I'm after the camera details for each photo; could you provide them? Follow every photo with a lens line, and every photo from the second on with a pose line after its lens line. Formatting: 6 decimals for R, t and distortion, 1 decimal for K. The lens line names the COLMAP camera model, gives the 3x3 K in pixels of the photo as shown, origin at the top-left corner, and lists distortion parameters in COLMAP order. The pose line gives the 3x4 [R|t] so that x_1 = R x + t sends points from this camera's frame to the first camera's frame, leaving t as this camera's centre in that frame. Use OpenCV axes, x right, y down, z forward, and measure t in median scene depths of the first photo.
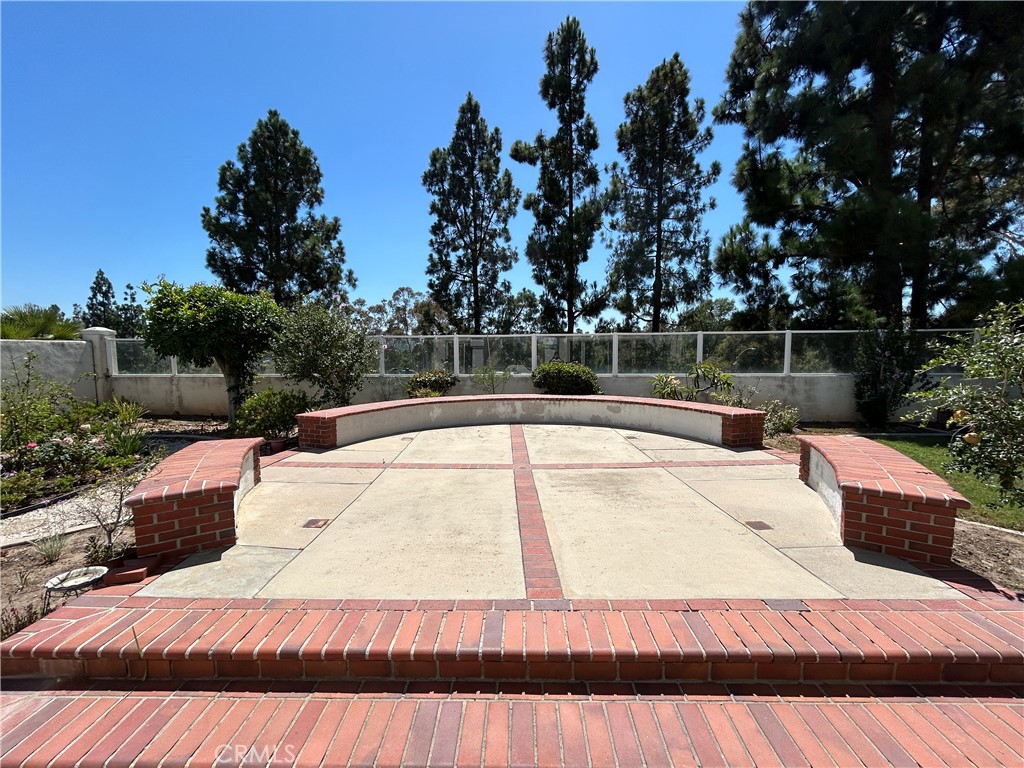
lens RADIAL K [[411.6, 0, 510.2], [0, 411.6, 383.8], [0, 0, 1]] dist [0.001313, -0.000085]
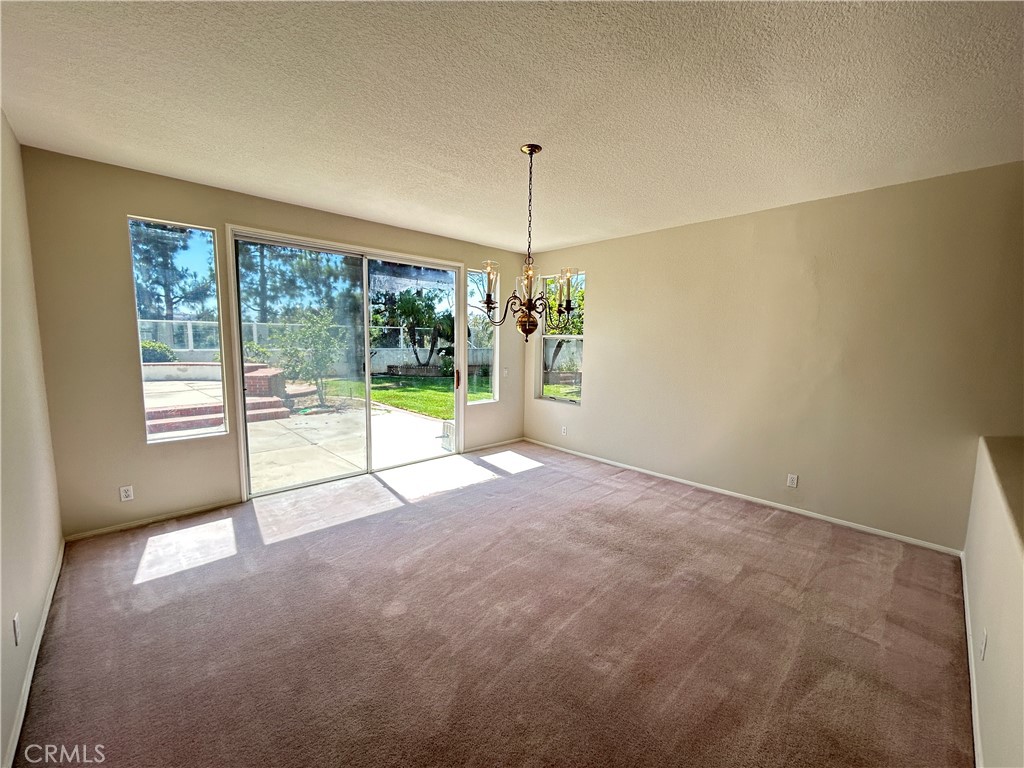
lens RADIAL K [[411.6, 0, 510.2], [0, 411.6, 383.8], [0, 0, 1]] dist [0.001313, -0.000085]
pose [[0.710056, -0.058837, 0.701683, 0.012319], [0.037870, 0.998252, 0.045382, 0.035403], [-0.703126, -0.005651, 0.711042, -0.392800]]
